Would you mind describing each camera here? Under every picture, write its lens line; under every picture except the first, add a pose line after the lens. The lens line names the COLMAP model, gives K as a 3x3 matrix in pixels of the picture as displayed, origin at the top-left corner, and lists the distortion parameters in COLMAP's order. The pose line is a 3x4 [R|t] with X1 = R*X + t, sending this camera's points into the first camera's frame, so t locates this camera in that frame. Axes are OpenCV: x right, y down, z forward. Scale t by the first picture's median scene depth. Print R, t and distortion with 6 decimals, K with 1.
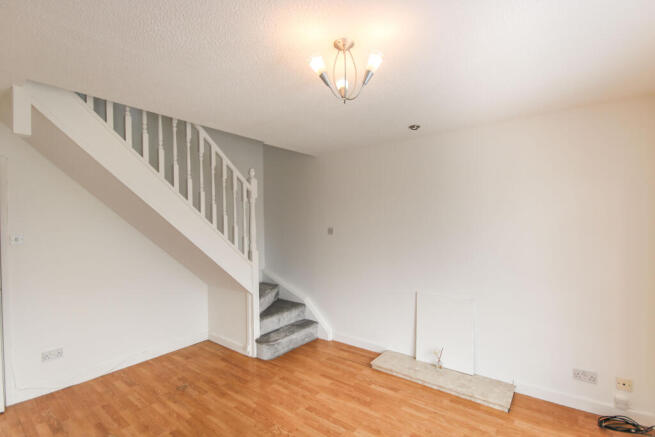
lens RADIAL K [[303.4, 0, 326.2], [0, 303.4, 221.0], [0, 0, 1]] dist [-0.001411, -0.007315]
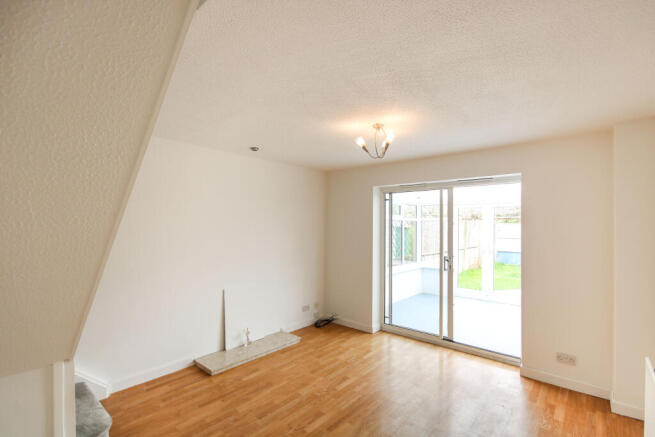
lens RADIAL K [[303.4, 0, 325.8], [0, 303.4, 221.1], [0, 0, 1]] dist [-0.001411, -0.007315]
pose [[0.063077, 0.021257, 0.997782, -0.908291], [-0.010961, 0.999728, -0.020606, -0.004697], [-0.997948, -0.009637, 0.063293, 0.630300]]
